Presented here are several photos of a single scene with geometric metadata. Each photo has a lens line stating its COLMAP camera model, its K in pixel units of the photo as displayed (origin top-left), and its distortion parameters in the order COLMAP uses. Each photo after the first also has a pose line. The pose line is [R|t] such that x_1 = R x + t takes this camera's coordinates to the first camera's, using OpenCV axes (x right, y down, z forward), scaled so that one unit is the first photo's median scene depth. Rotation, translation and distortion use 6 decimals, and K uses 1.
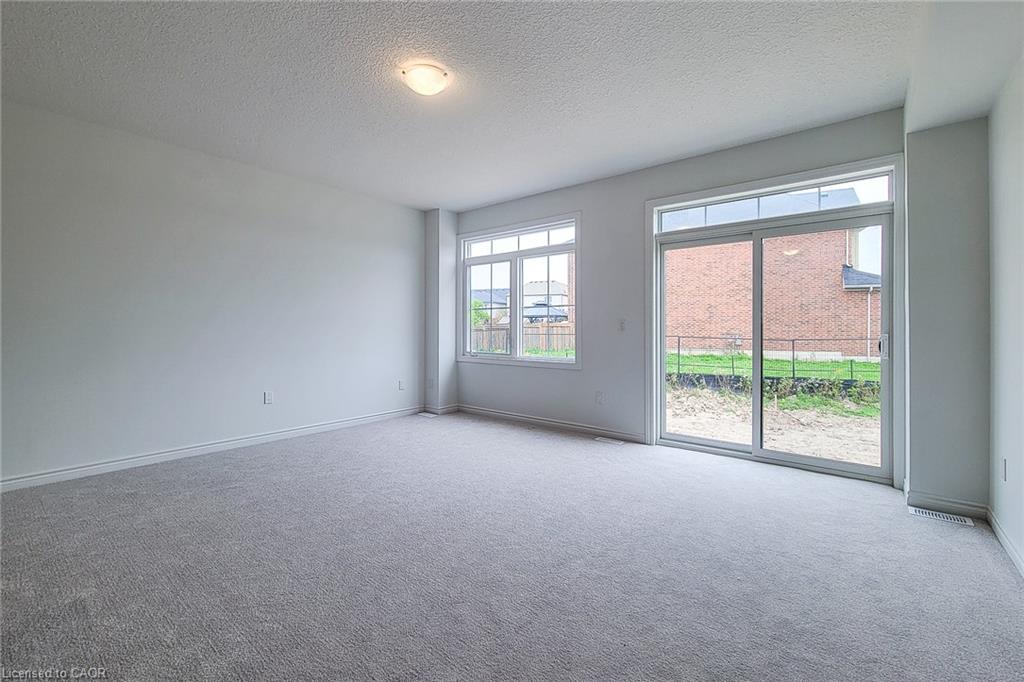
lens RADIAL K [[434.3, 0, 513.1], [0, 434.3, 337.4], [0, 0, 1]] dist [0.000547, 0.000383]
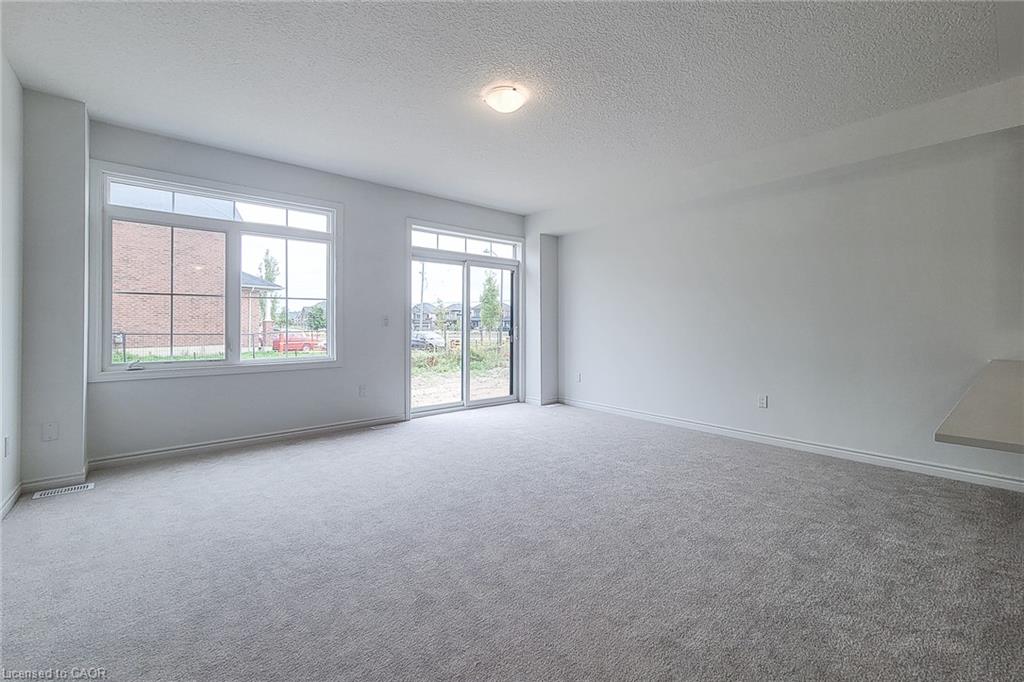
lens RADIAL K [[434.3, 0, 502.2], [0, 434.3, 319.6], [0, 0, 1]] dist [0.000547, 0.000383]
pose [[0.186866, 0.005424, 0.982371, -0.727109], [0.022092, 0.999709, -0.009723, -0.012169], [-0.982137, 0.023520, 0.186691, 0.460725]]
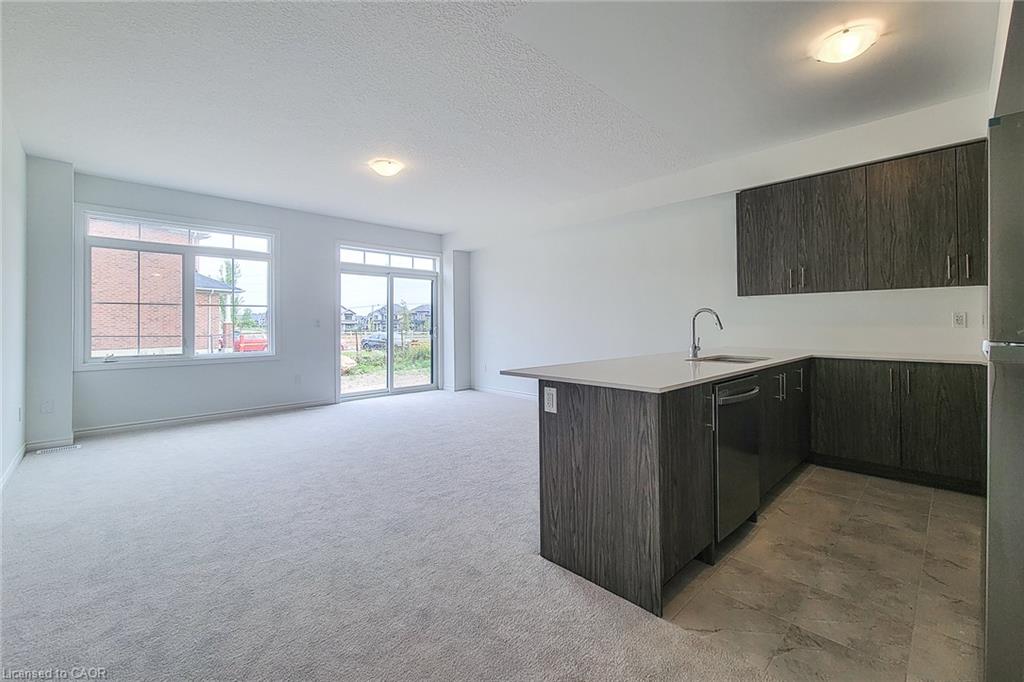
lens RADIAL K [[434.3, 0, 503.5], [0, 434.3, 318.3], [0, 0, 1]] dist [0.000547, 0.000383]
pose [[0.123051, 0.007992, 0.992368, -0.968929], [0.028883, 0.999515, -0.011631, -0.007902], [-0.991980, 0.030094, 0.122761, 0.224609]]
